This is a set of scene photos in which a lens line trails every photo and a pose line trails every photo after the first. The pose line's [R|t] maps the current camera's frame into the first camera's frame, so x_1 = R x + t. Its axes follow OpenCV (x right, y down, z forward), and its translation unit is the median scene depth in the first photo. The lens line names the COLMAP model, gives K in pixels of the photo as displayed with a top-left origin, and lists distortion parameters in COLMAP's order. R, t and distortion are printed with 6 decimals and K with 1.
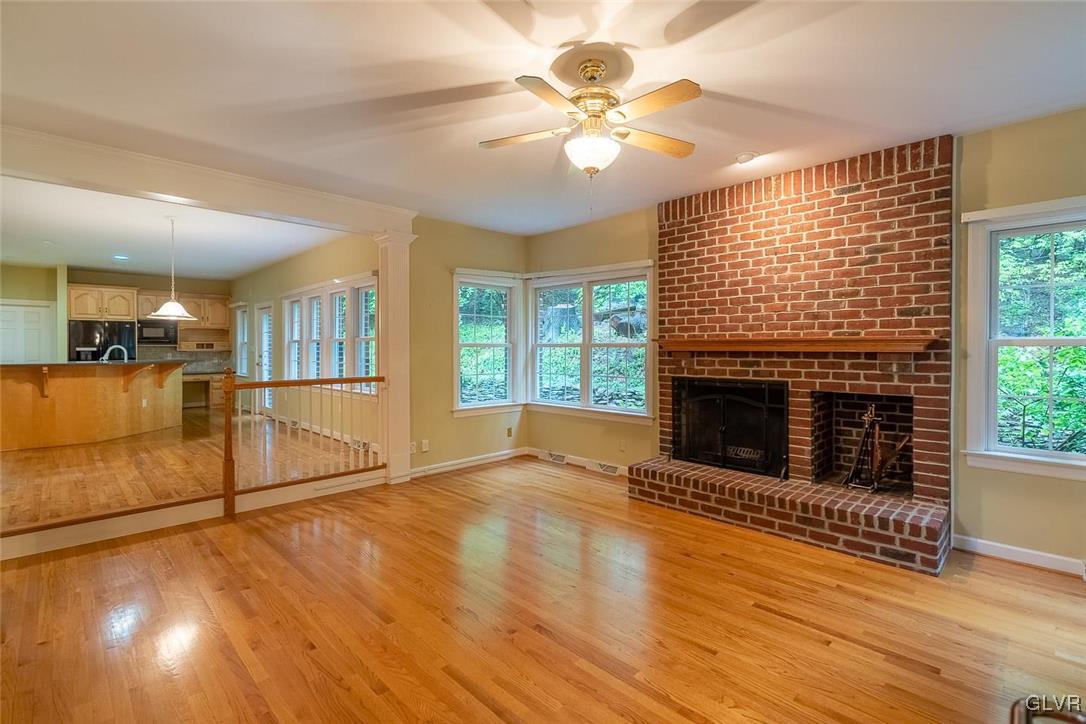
lens RADIAL K [[504.2, 0, 548.4], [0, 504.2, 349.5], [0, 0, 1]] dist [-0.000055, 0.000021]
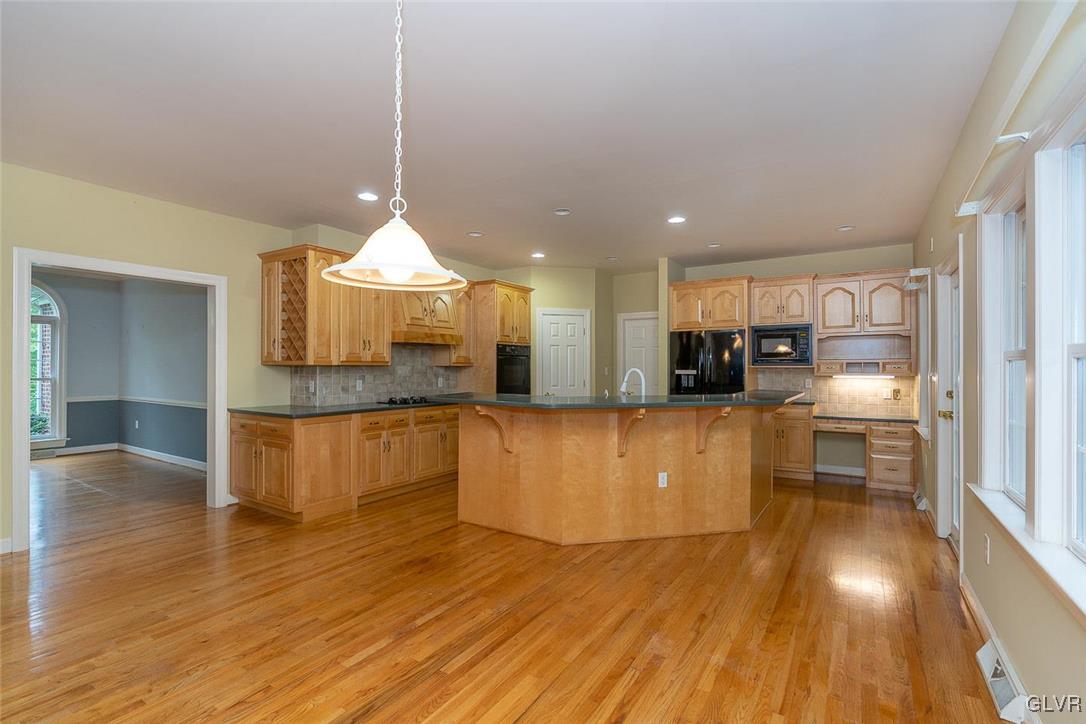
lens RADIAL K [[493.6, 0, 532.9], [0, 493.6, 364.9], [0, 0, 1]] dist [-0.004258, -0.000119]
pose [[0.207635, 0.000037, -0.978206, -0.433279], [-0.004564, 0.999989, -0.000931, -0.013455], [0.978196, 0.004658, 0.207633, 0.987005]]
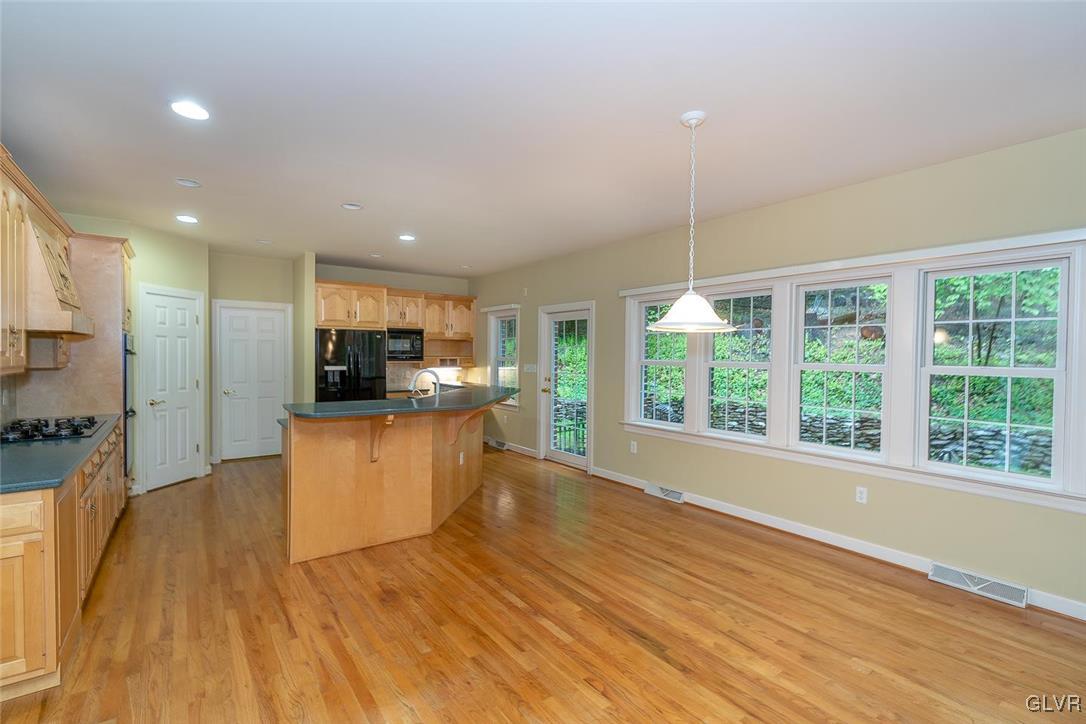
lens RADIAL K [[493.6, 0, 532.9], [0, 493.6, 364.9], [0, 0, 1]] dist [-0.004258, -0.000119]
pose [[0.988930, 0.015349, -0.147586, -0.798485], [-0.012216, 0.999681, 0.022108, -0.037325], [0.147878, -0.020060, 0.988802, 0.501026]]
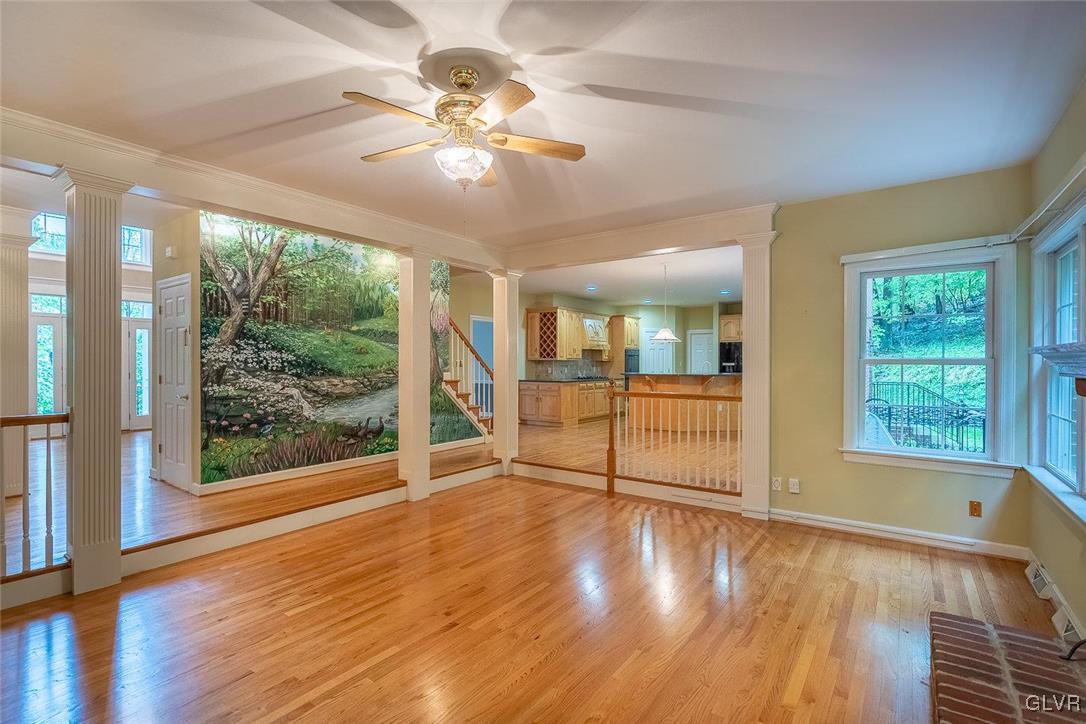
lens RADIAL K [[516.6, 0, 543.0], [0, 516.6, 362.0], [0, 0, 1]] dist [-0.001024, -0.000012]
pose [[0.148252, 0.000804, -0.988949, 0.528700], [-0.004797, 0.999988, 0.000094, -0.006150], [0.988938, 0.004730, 0.148254, 0.490879]]
